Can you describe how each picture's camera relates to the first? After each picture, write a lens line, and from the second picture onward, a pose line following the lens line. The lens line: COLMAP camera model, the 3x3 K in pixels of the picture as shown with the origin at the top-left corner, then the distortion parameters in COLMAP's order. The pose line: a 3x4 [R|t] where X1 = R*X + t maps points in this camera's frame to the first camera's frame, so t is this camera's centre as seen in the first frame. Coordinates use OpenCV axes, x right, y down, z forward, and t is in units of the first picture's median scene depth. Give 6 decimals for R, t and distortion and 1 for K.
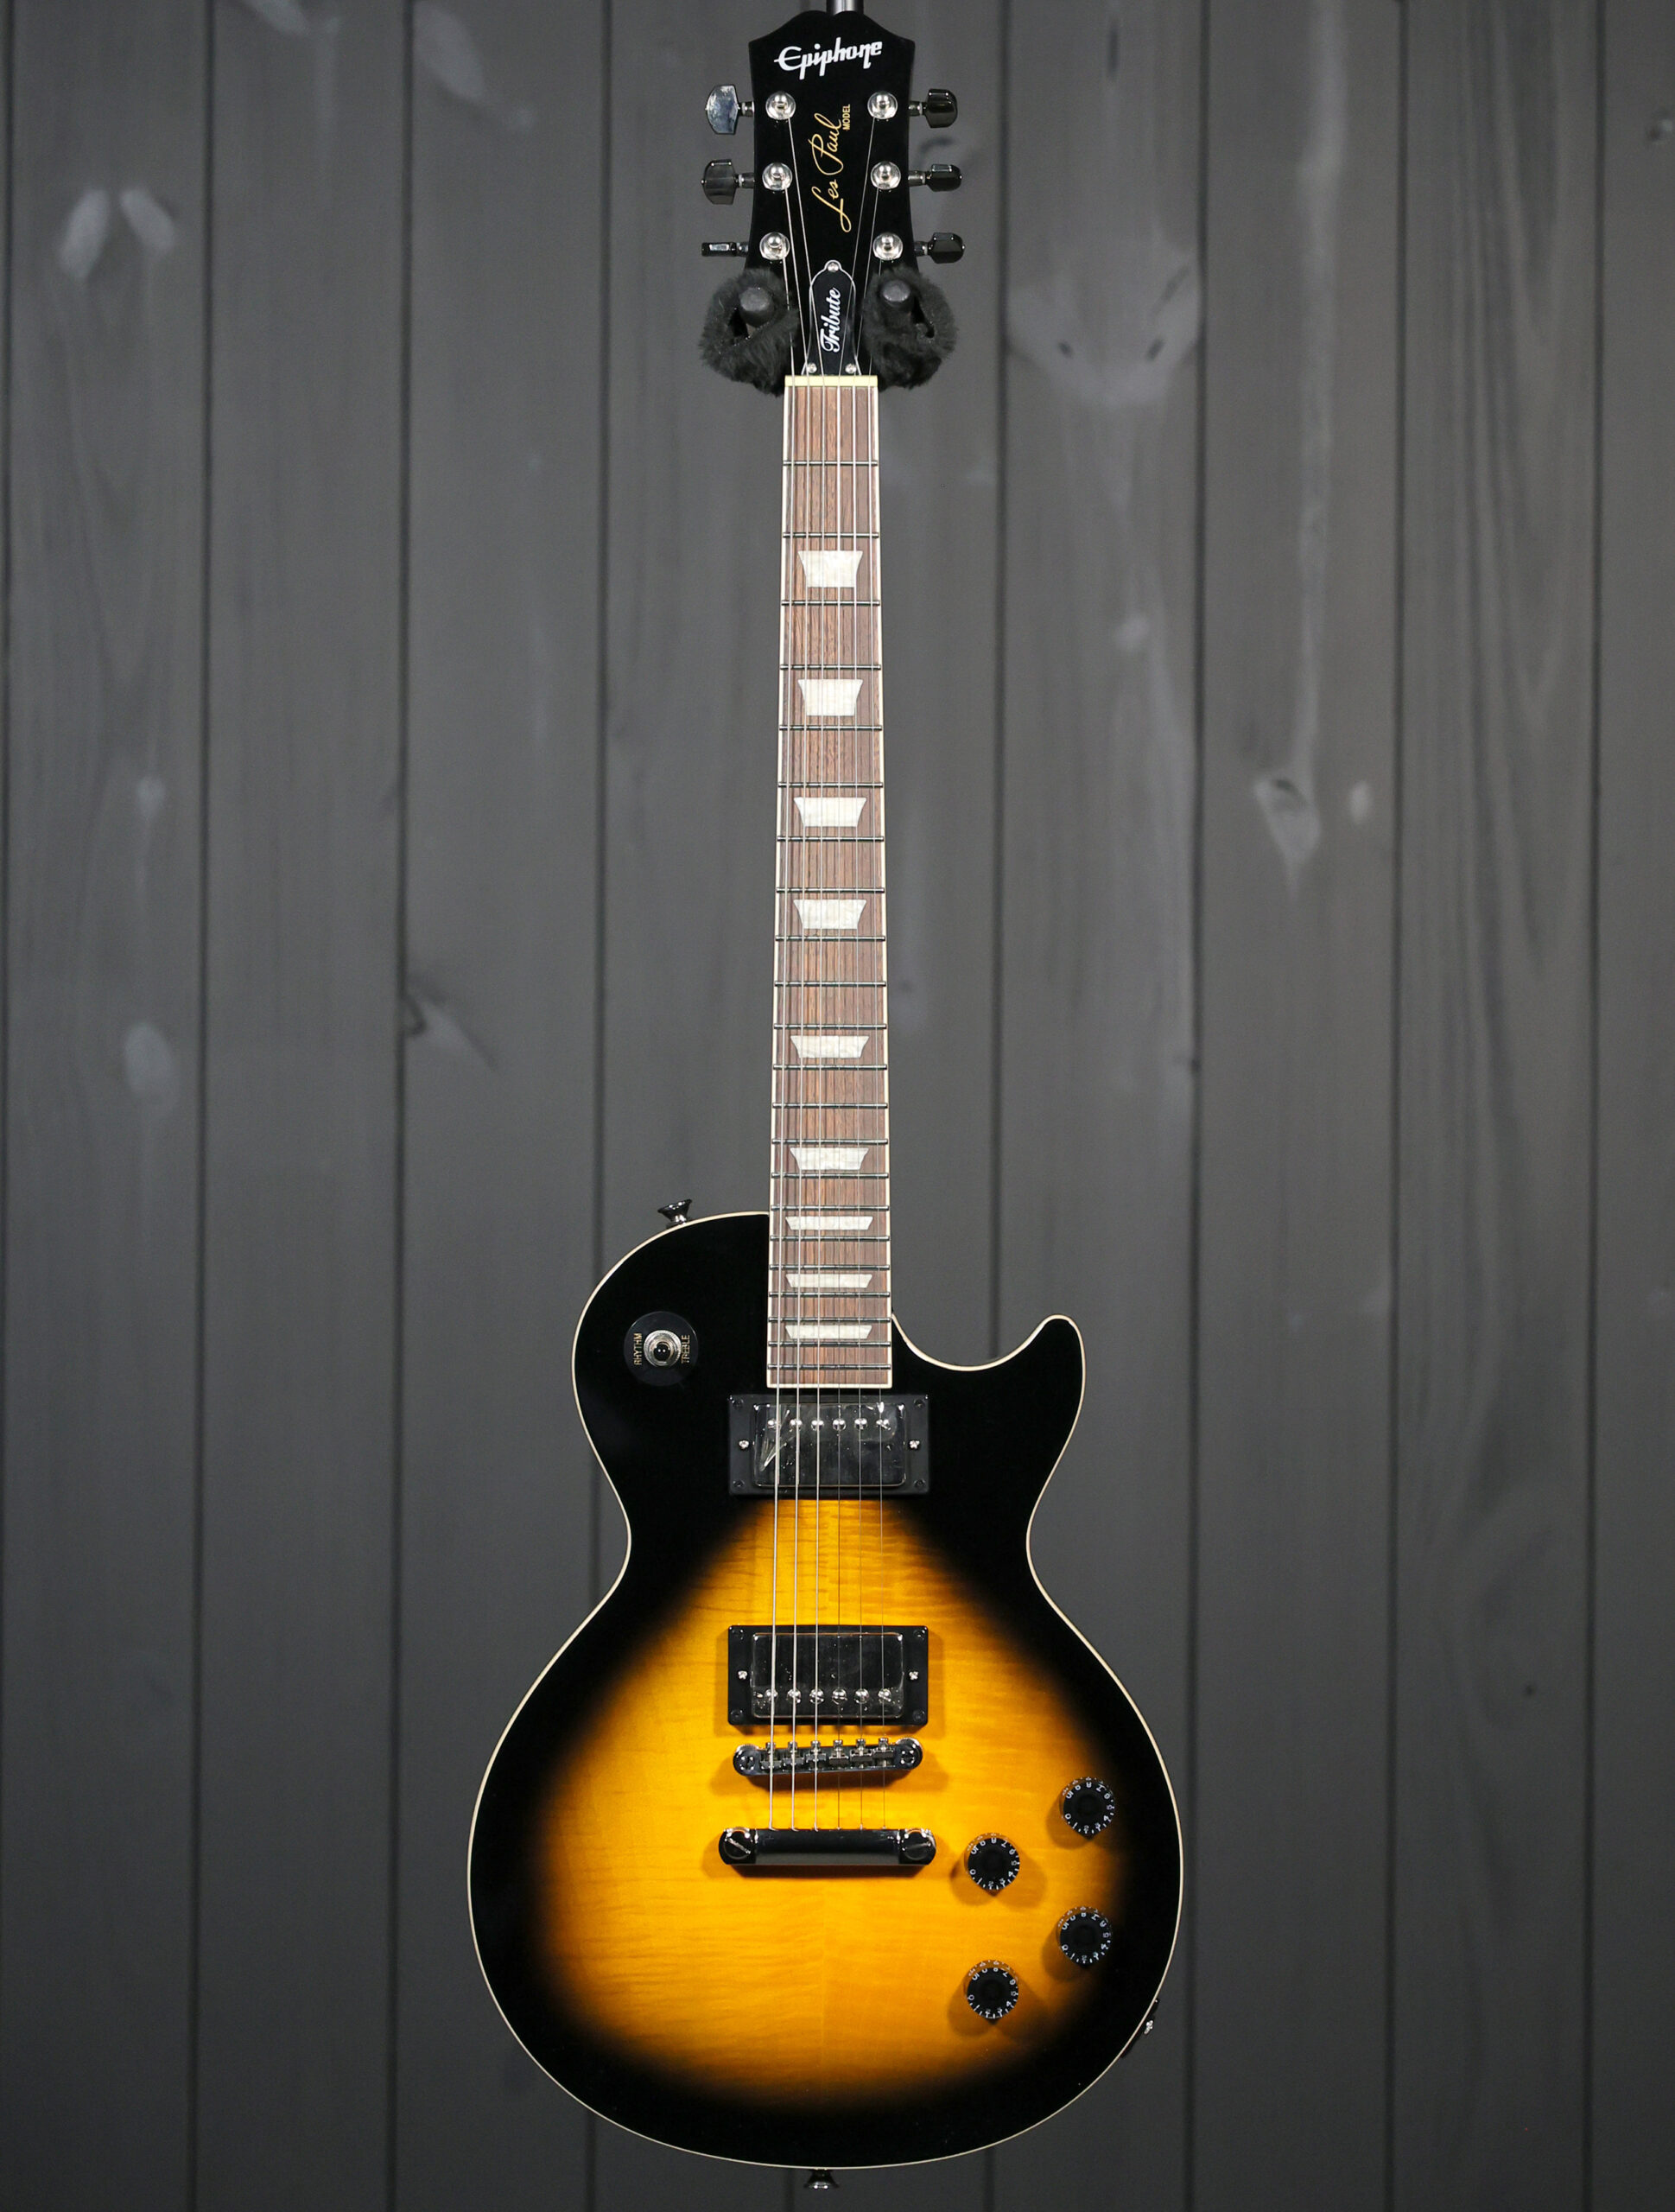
lens RADIAL K [[7833.7, 0, 848.0], [0, 7833.7, 1109.1], [0, 0, 1]] dist [0.116291, 0.000000]
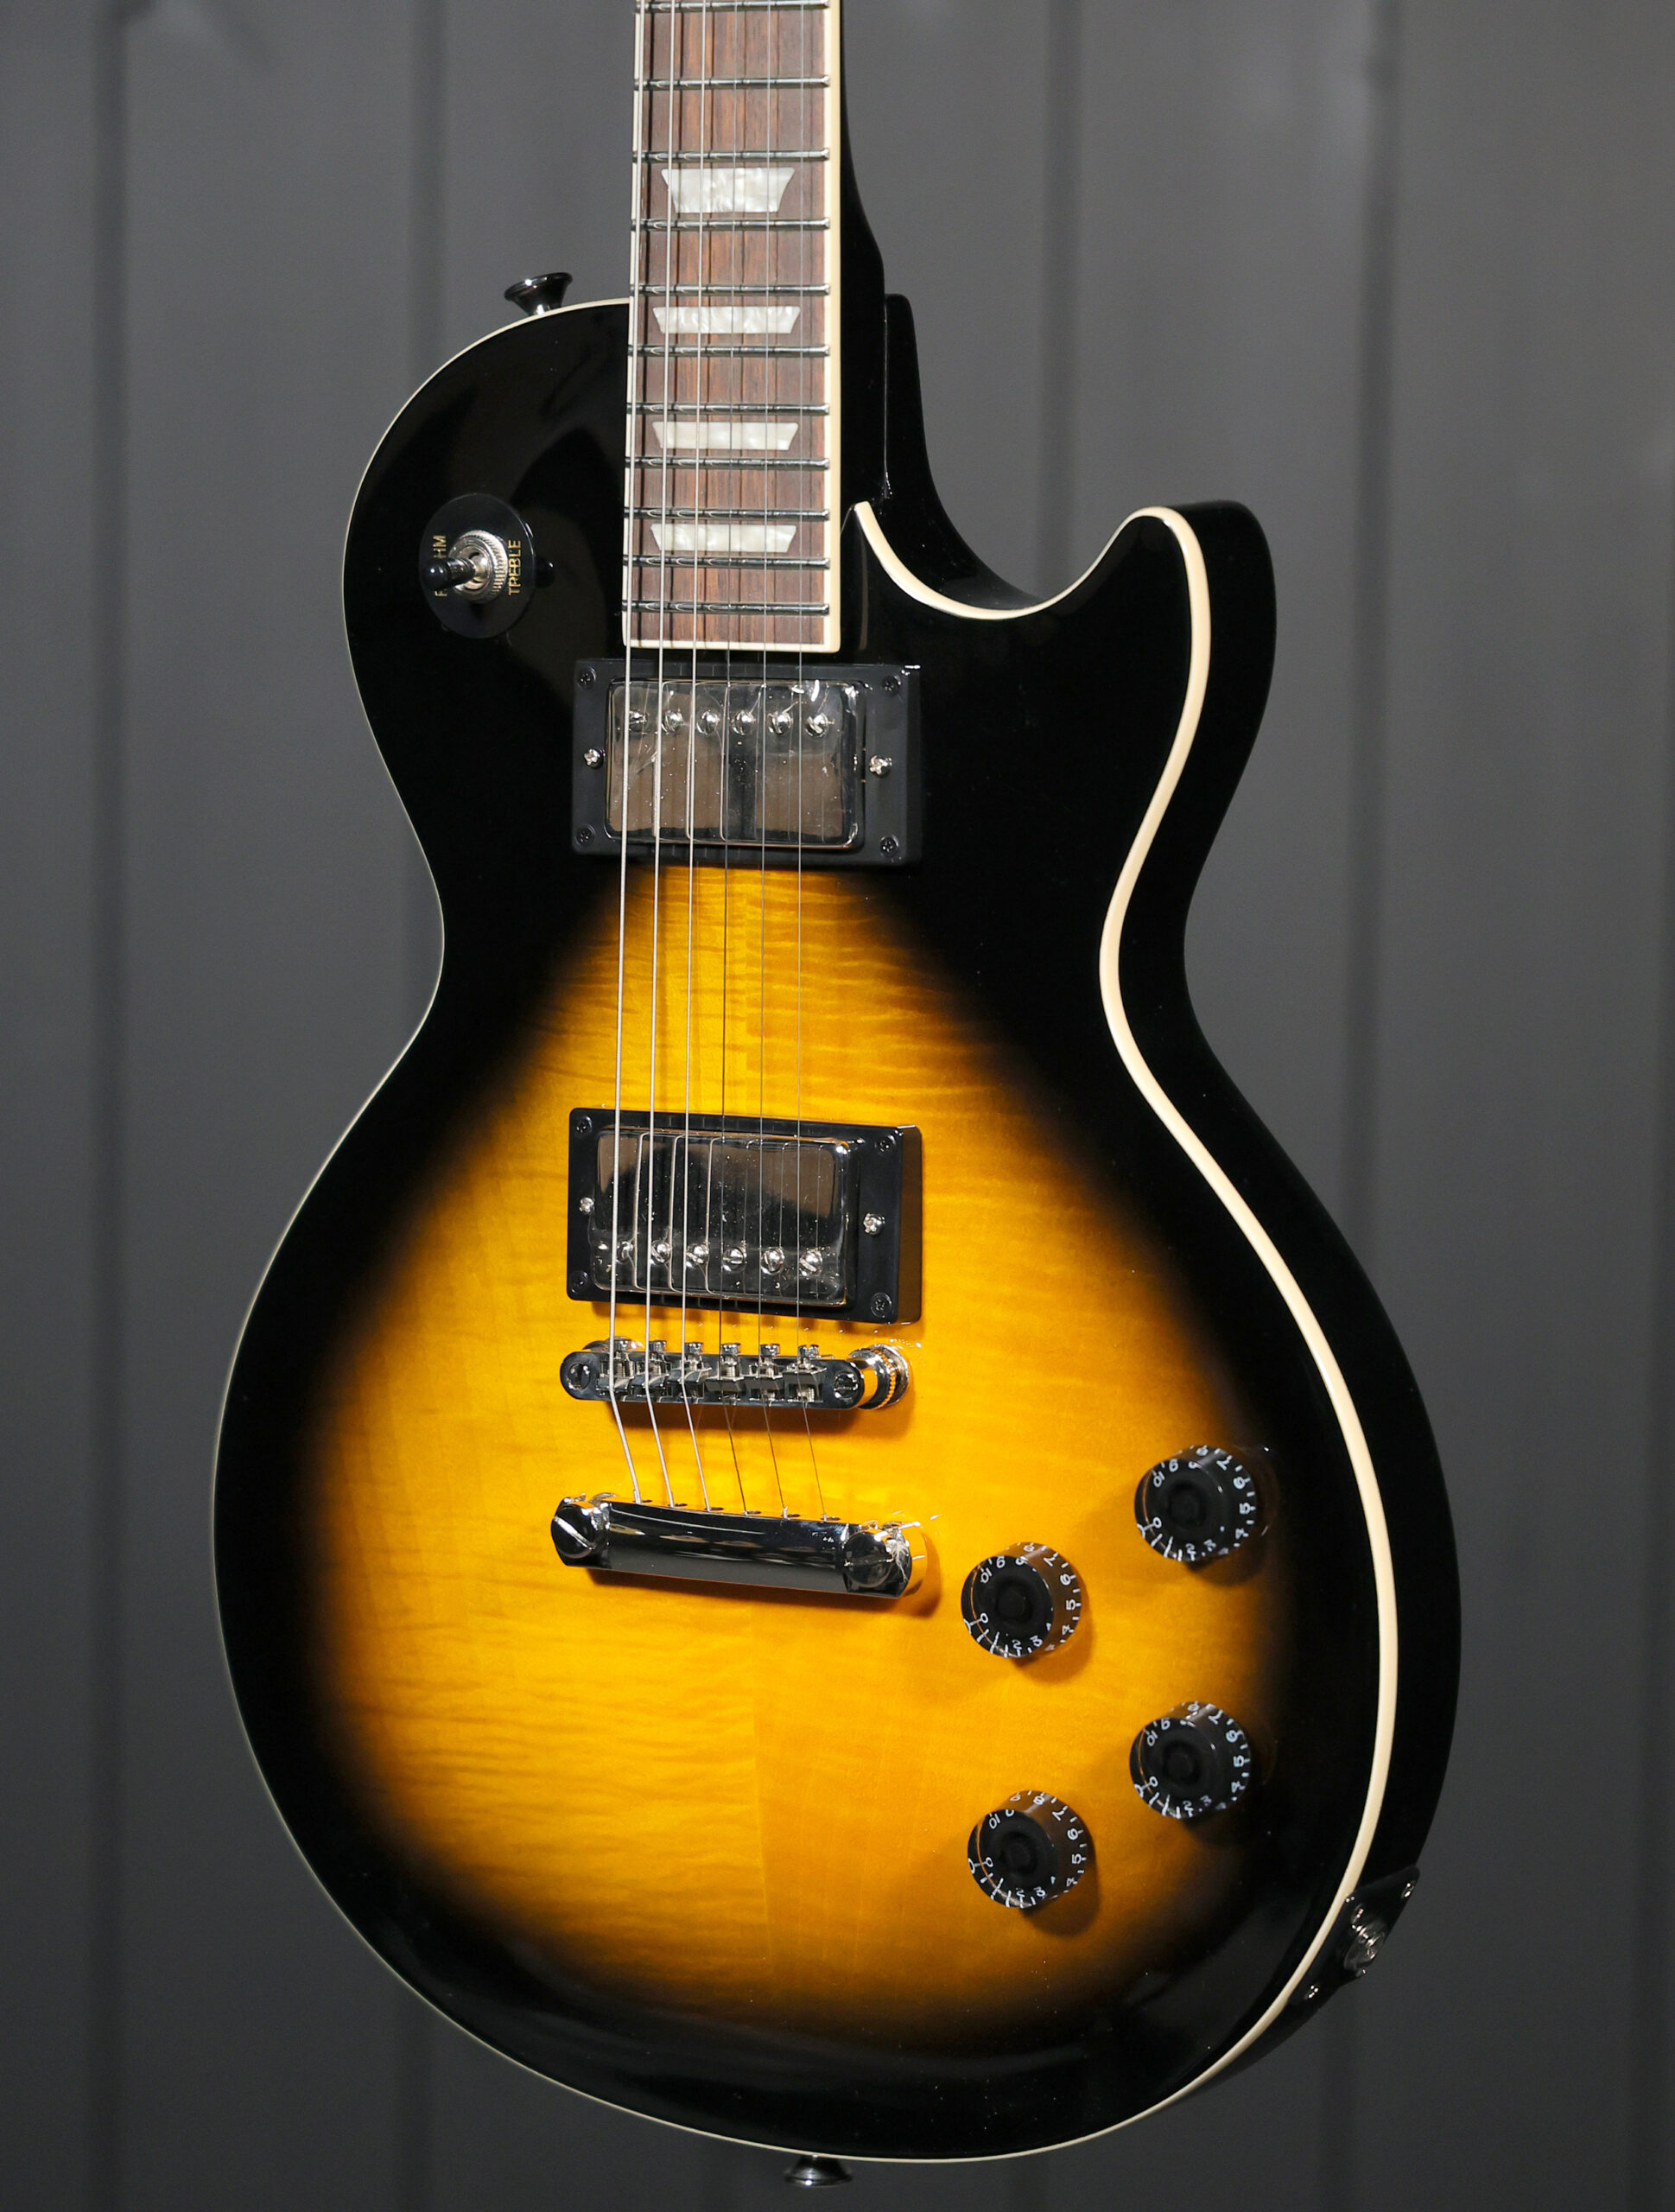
lens RADIAL K [[7833.7, 0, 841.4], [0, 7833.7, 1114.4], [0, 0, 1]] dist [0.116291, 0.000000]
pose [[0.857161, 0.049441, -0.512670, 0.263687], [0.007696, 0.994041, 0.108732, 0.010517], [0.514991, -0.097146, 0.851673, 0.569672]]
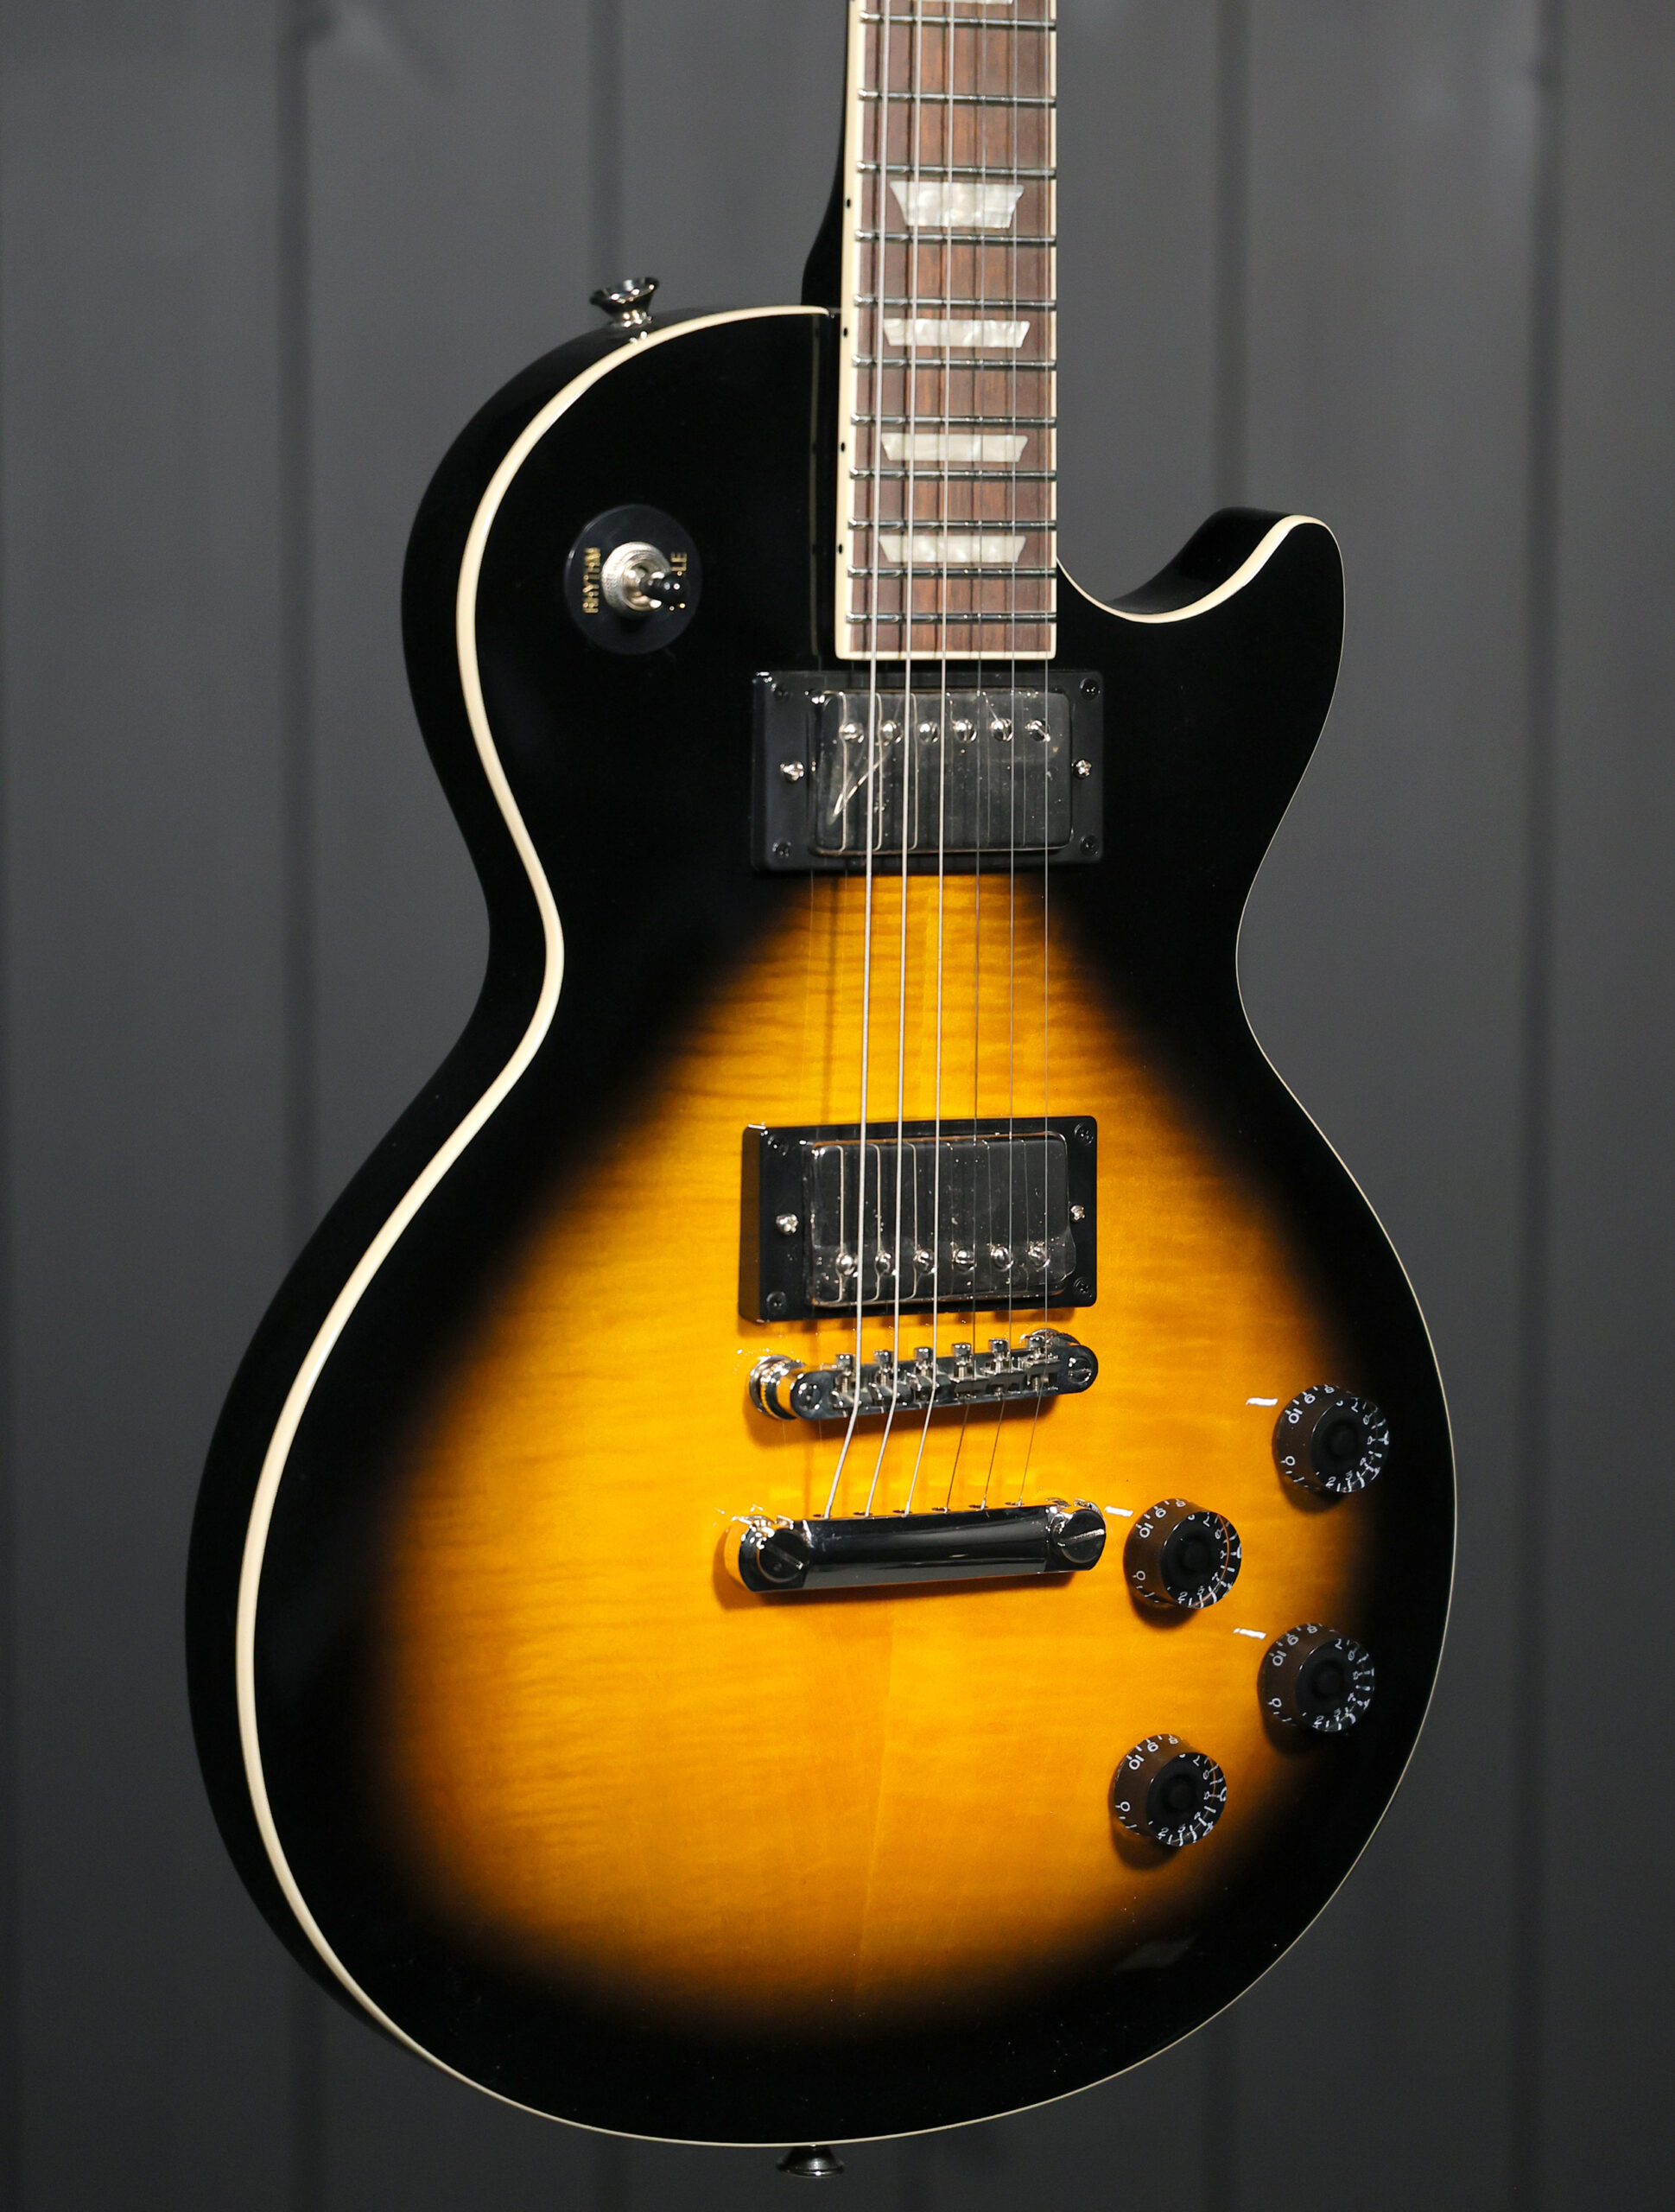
lens RADIAL K [[7833.7, 0, 836.9], [0, 7833.7, 1162.7], [0, 0, 1]] dist [0.116291, 0.000000]
pose [[0.870679, -0.035470, 0.490572, -0.259897], [-0.024751, 0.992973, 0.115724, 0.009238], [-0.491229, -0.112901, 0.863682, 0.557606]]
